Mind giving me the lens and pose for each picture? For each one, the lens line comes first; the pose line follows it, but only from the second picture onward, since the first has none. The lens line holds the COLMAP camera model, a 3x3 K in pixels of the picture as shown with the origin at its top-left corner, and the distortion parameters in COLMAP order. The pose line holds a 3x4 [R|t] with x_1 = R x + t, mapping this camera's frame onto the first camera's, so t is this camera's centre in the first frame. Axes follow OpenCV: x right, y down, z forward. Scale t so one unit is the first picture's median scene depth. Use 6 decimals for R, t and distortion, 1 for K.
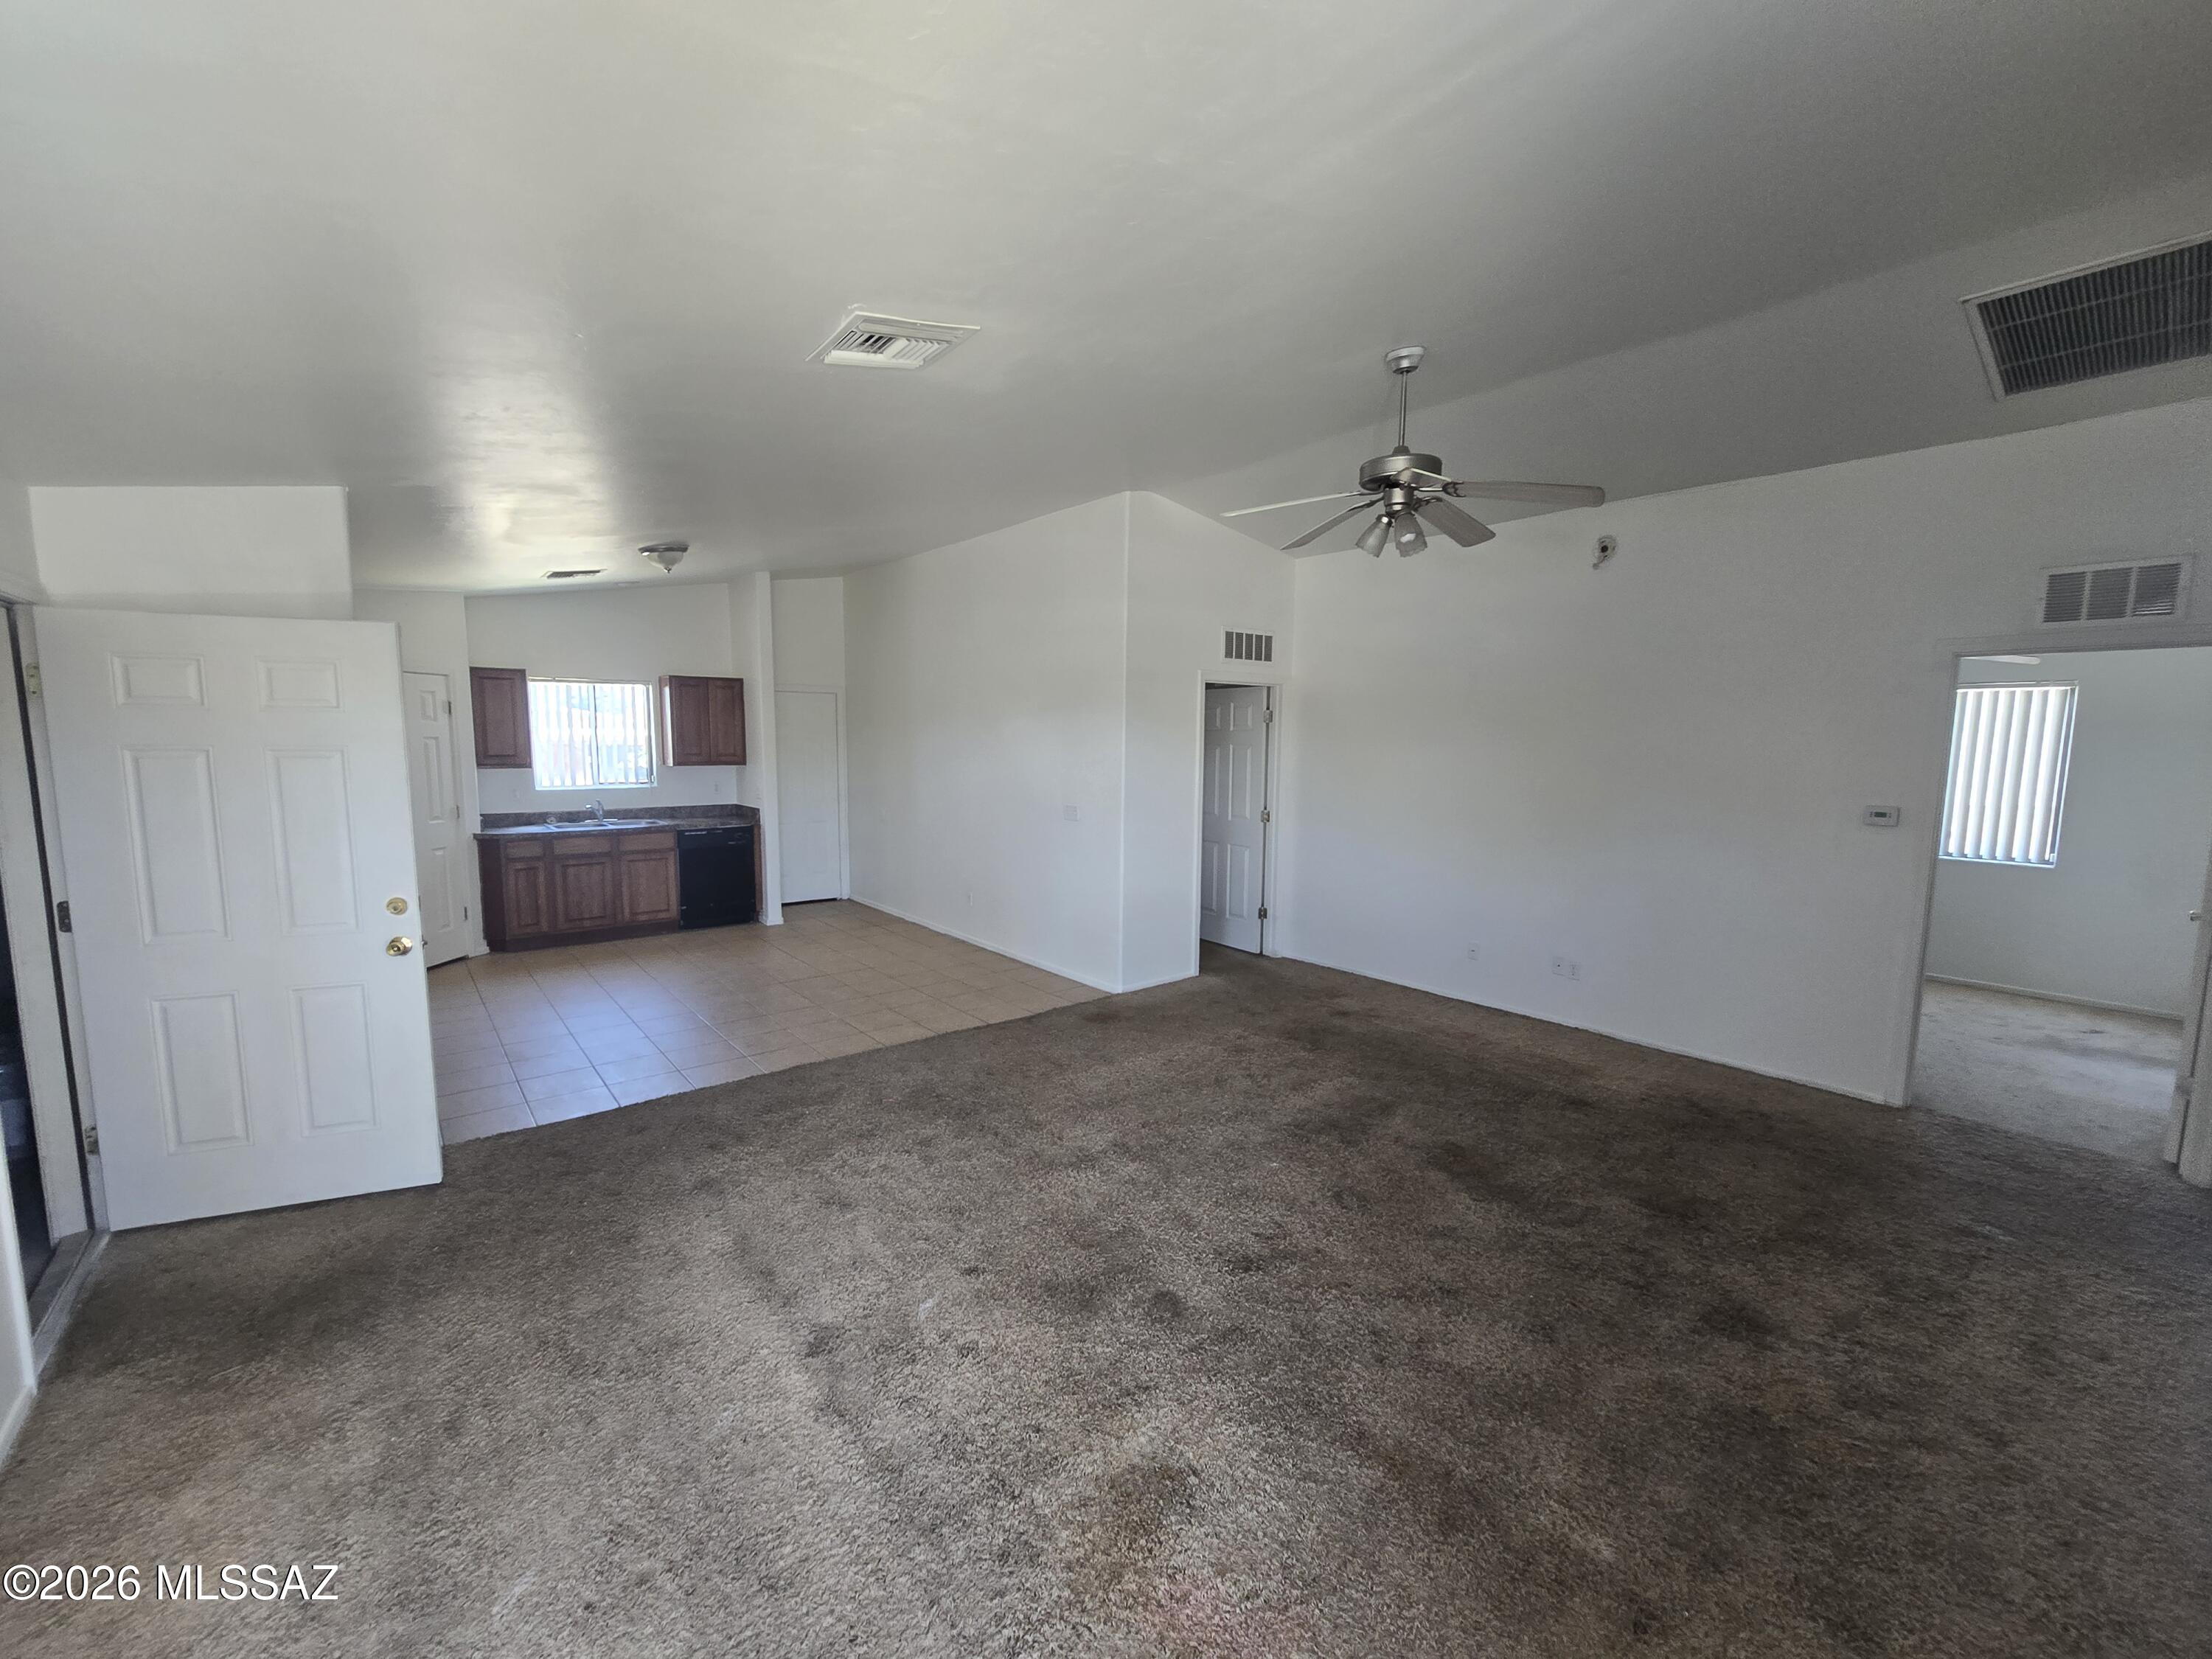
lens RADIAL K [[911.9, 0, 1124.8], [0, 911.9, 835.2], [0, 0, 1]] dist [0.001368, -0.000659]
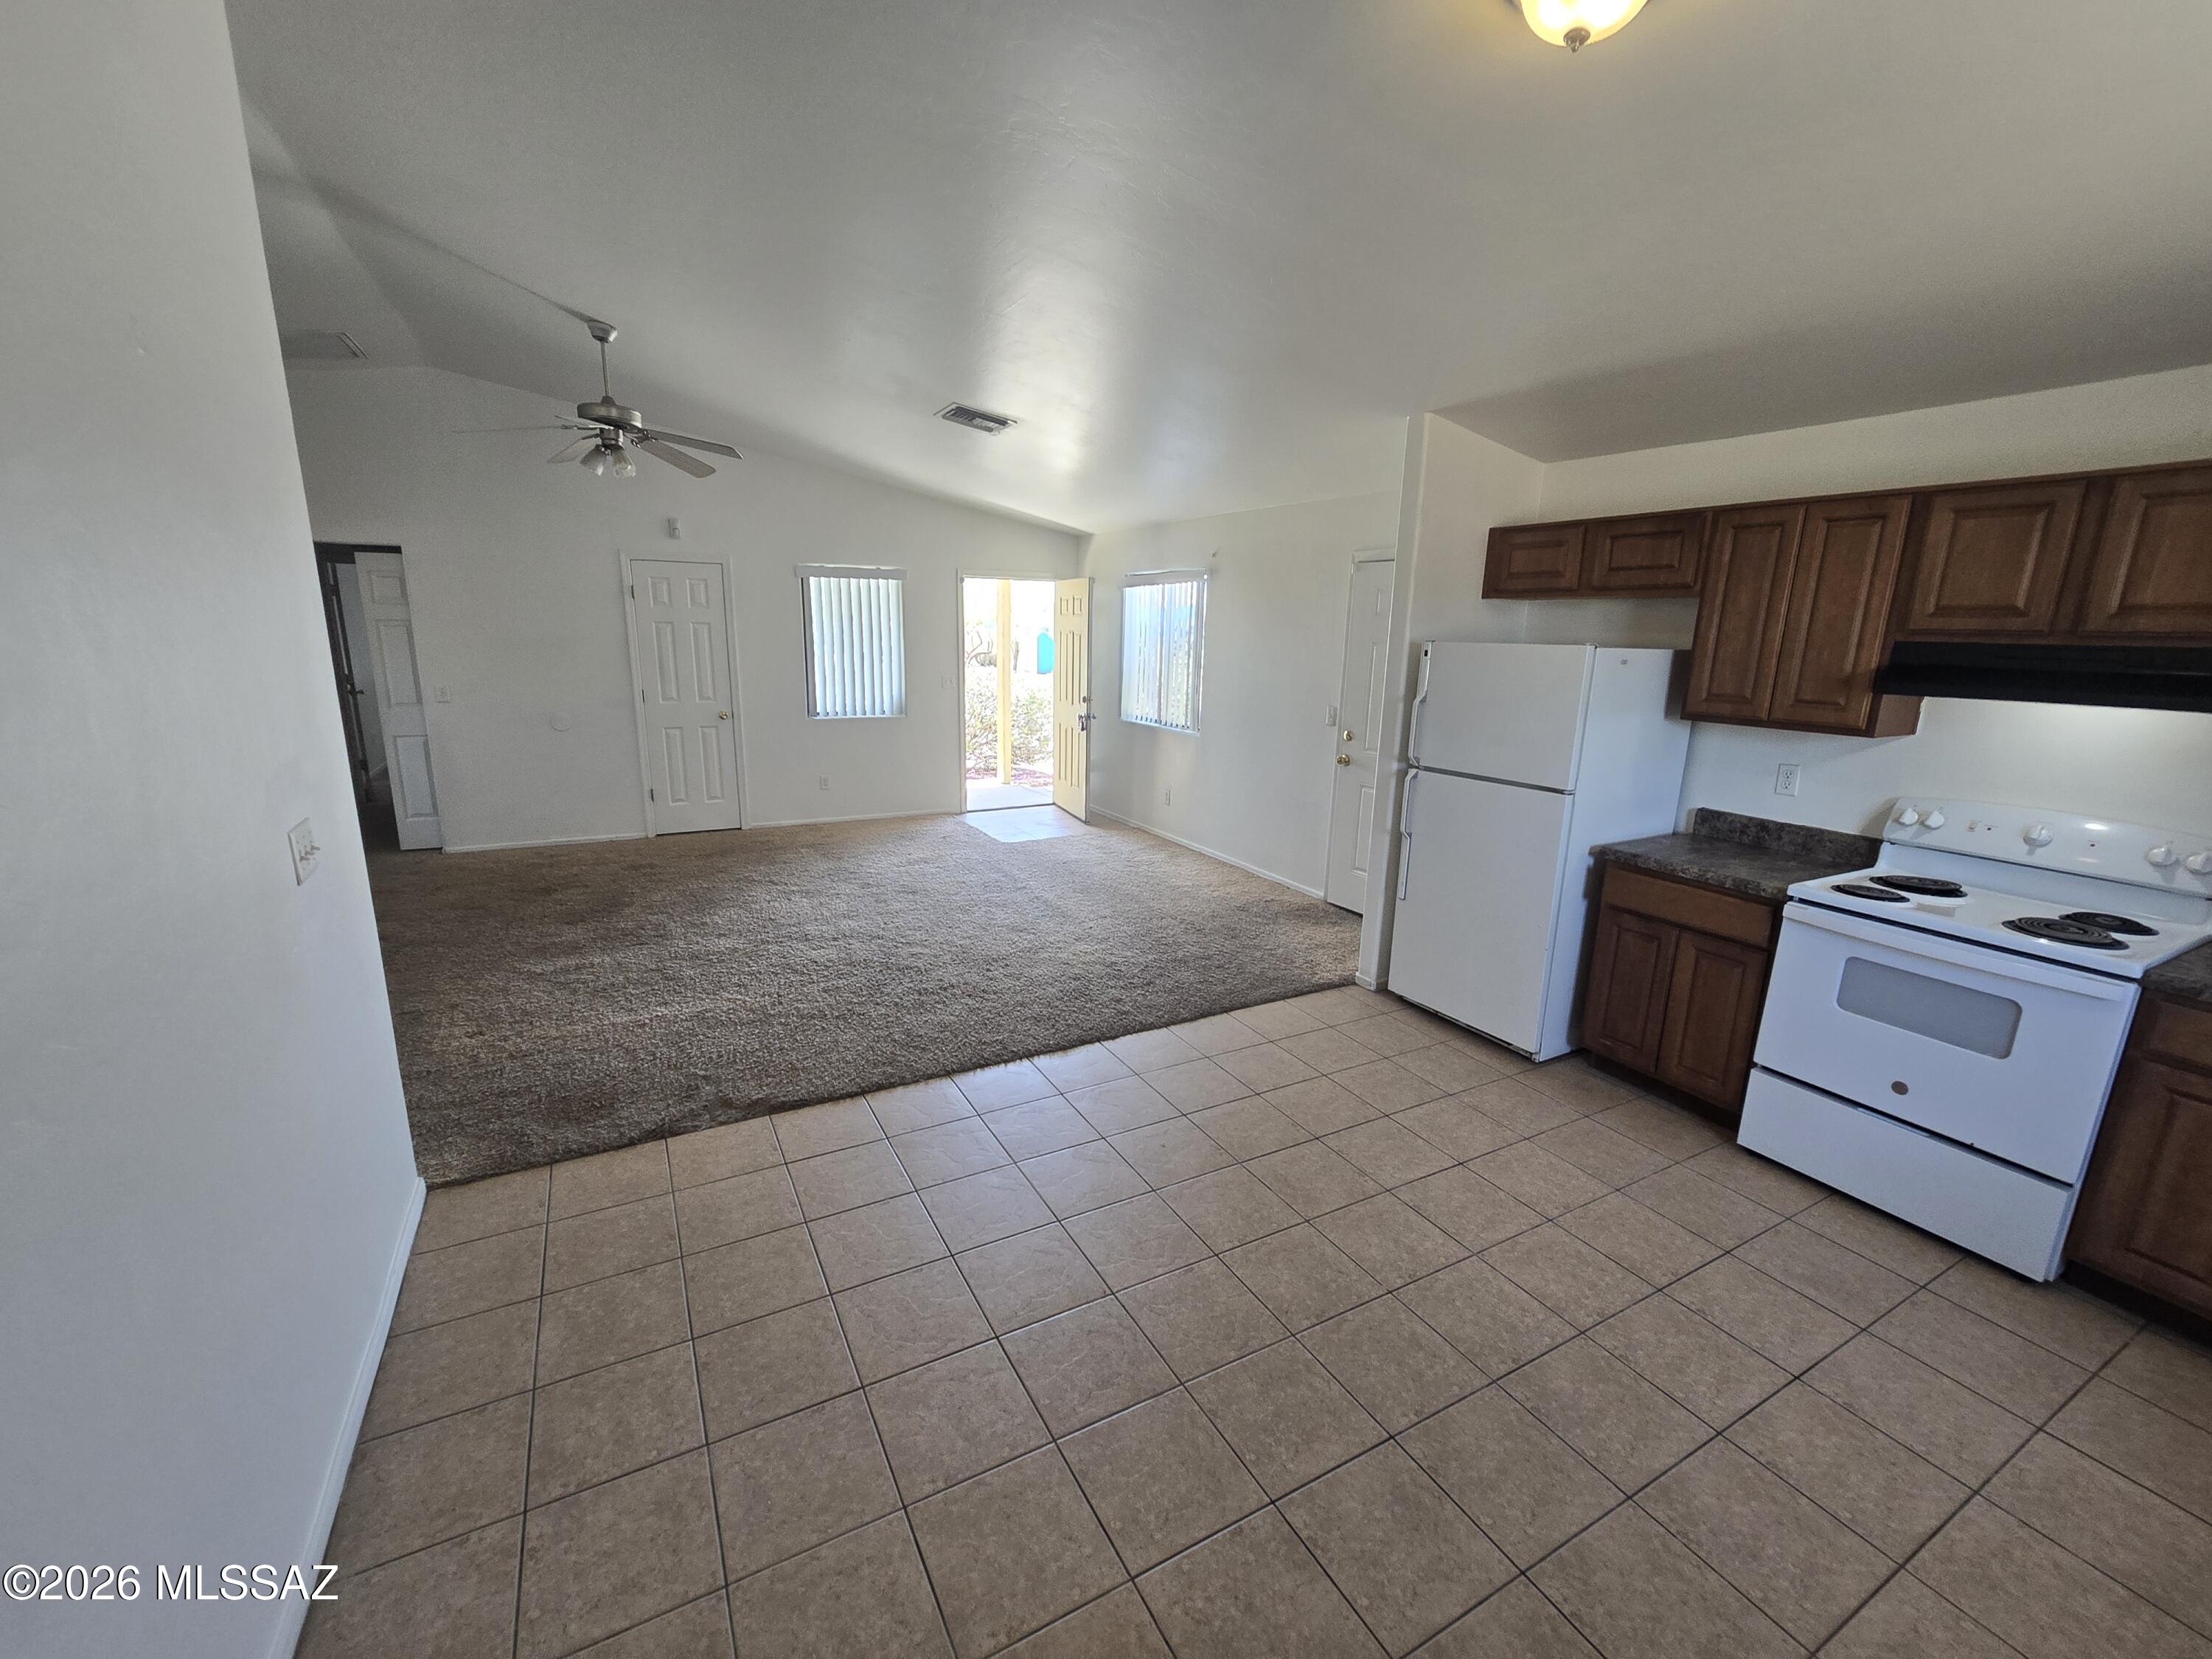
lens RADIAL K [[911.9, 0, 1106.2], [0, 911.9, 837.4], [0, 0, 1]] dist [0.001368, -0.000659]
pose [[-0.978981, -0.075753, 0.189360, -0.489367], [-0.008294, 0.942482, 0.334154, -0.172487], [-0.203782, 0.325560, -0.923300, 1.530274]]
